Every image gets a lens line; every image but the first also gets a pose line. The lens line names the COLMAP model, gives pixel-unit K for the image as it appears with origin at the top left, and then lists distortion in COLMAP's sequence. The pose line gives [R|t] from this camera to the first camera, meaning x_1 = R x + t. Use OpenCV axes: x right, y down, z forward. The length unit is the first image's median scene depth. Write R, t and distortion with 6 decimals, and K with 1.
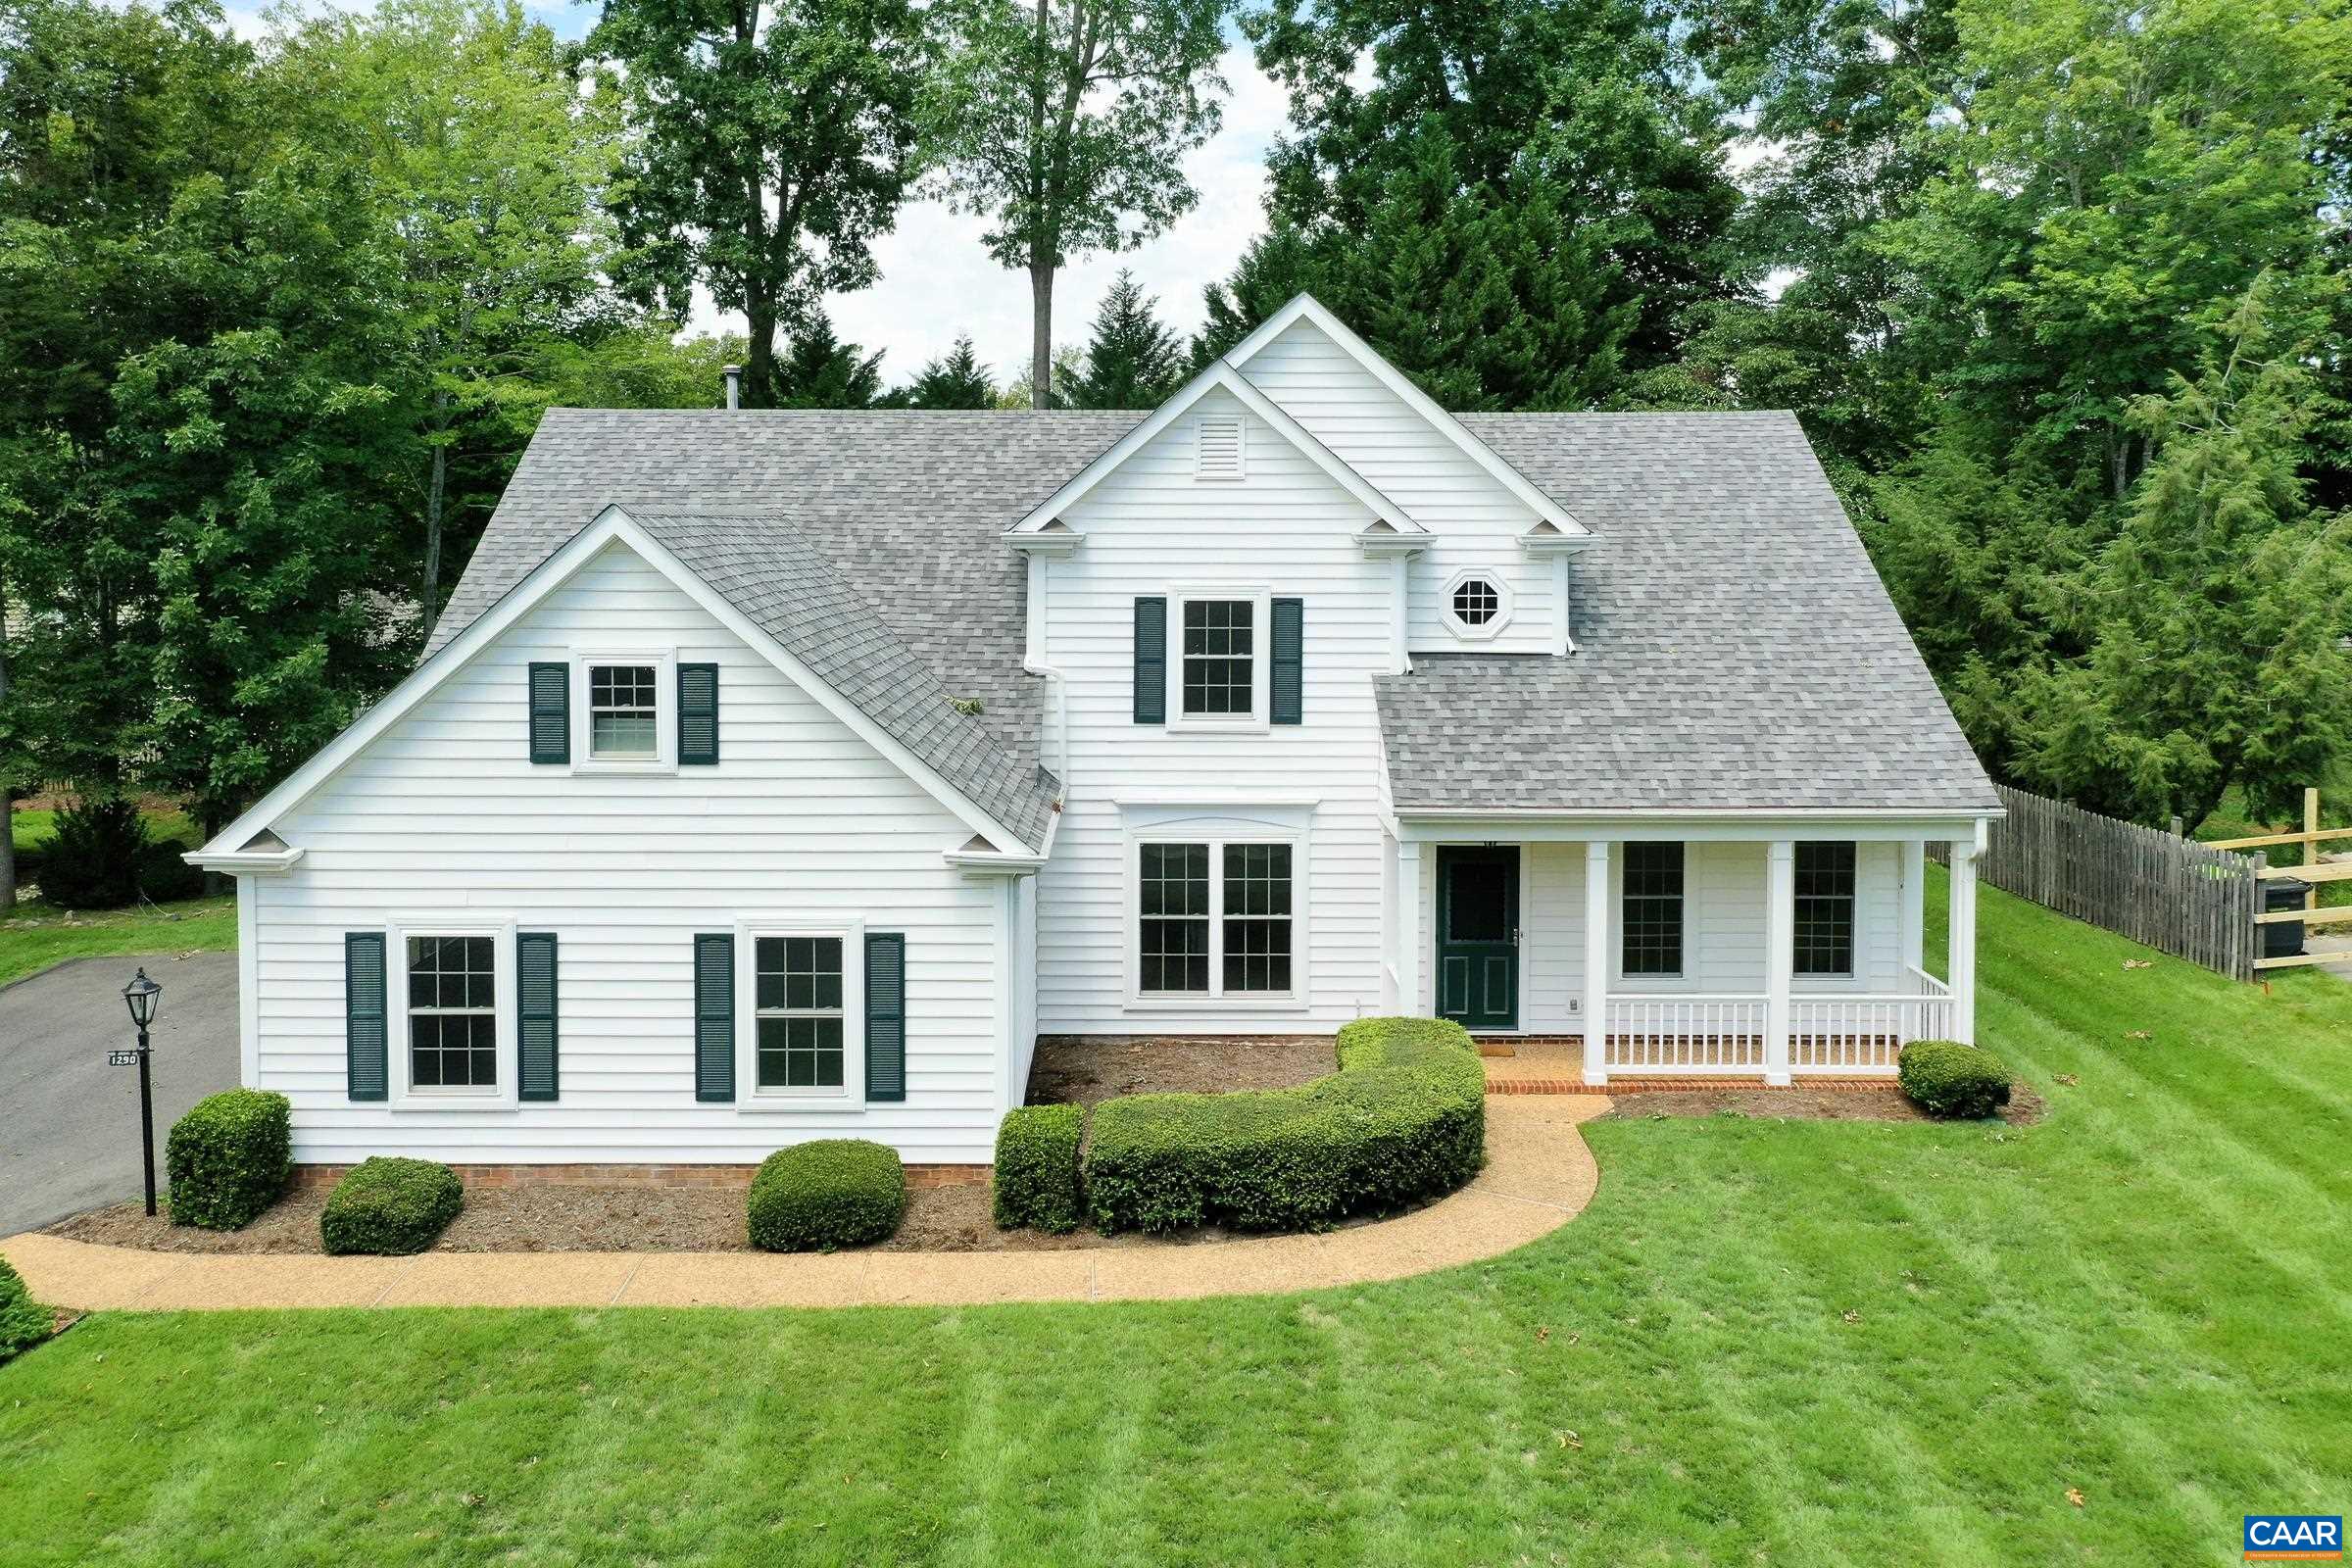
lens RADIAL K [[1902.3, 0, 1169.1], [0, 1902.3, 595.1], [0, 0, 1]] dist [-0.000263, -0.001829]
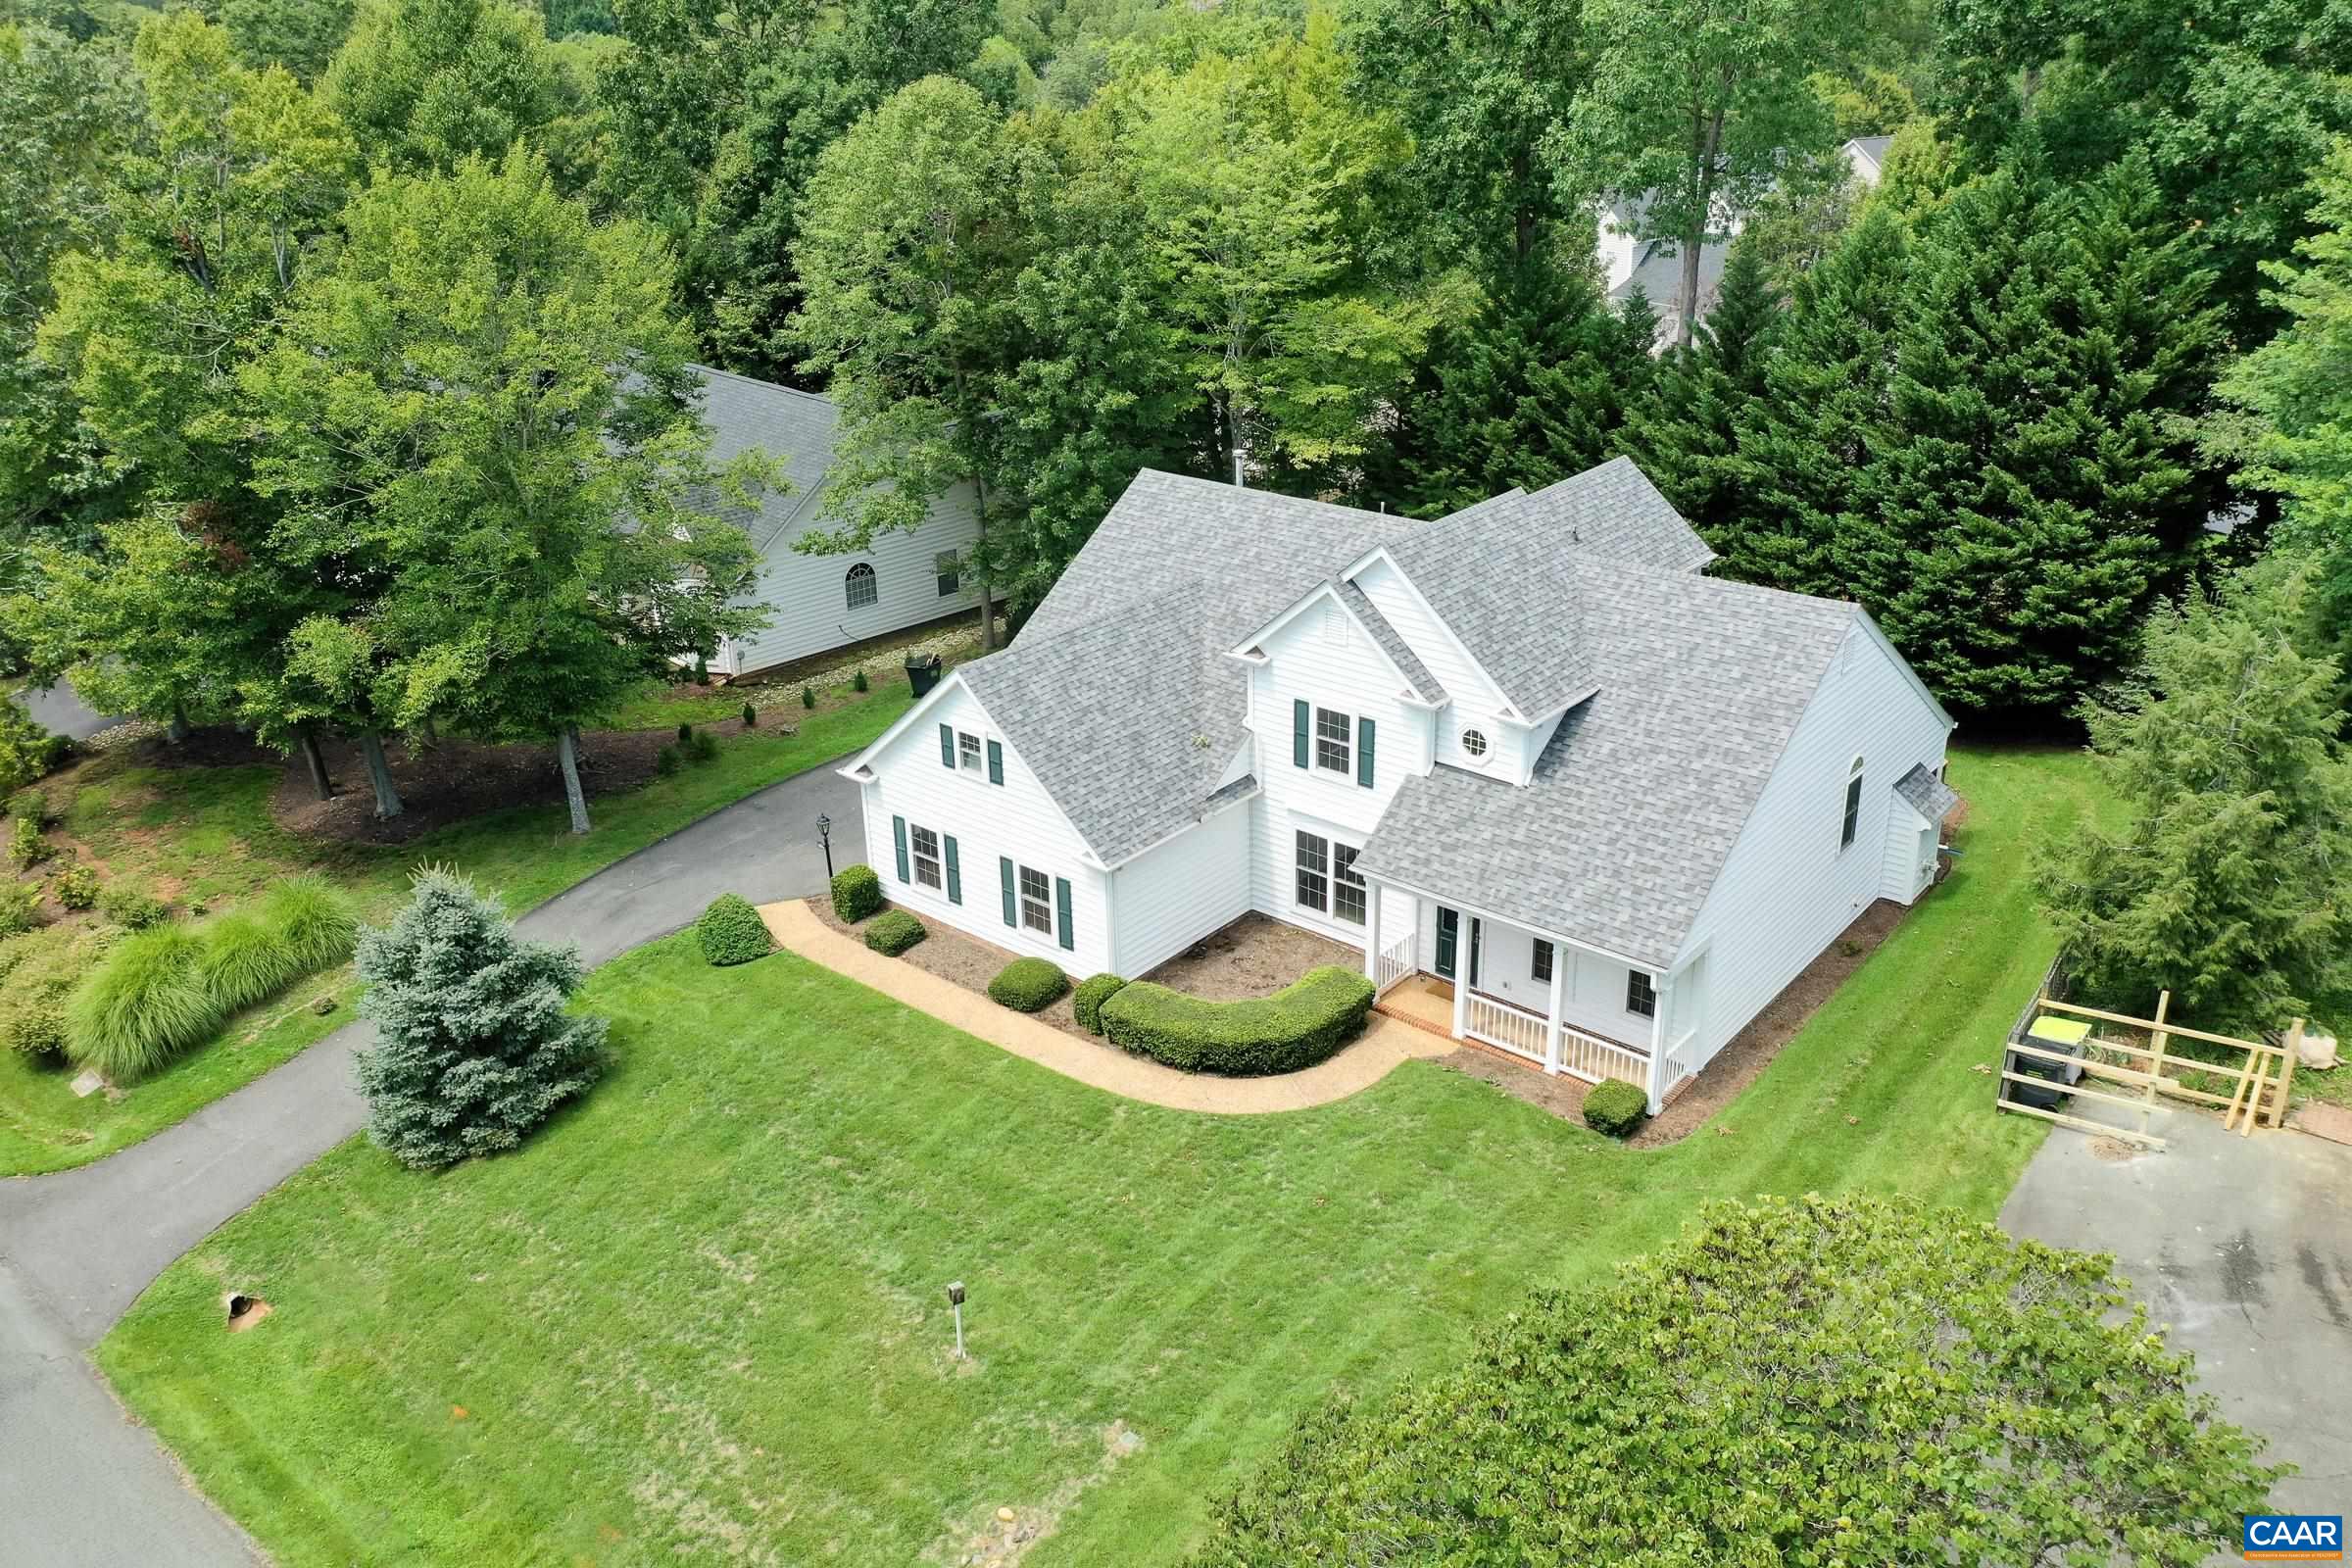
lens RADIAL K [[1838.7, 0, 1213.1], [0, 1838.7, 777.4], [0, 0, 1]] dist [0.009263, 0.001379]
pose [[0.771742, 0.243239, -0.587579, 1.017769], [-0.012143, 0.929427, 0.368805, -0.603015], [0.635819, -0.277488, 0.720232, -0.302005]]
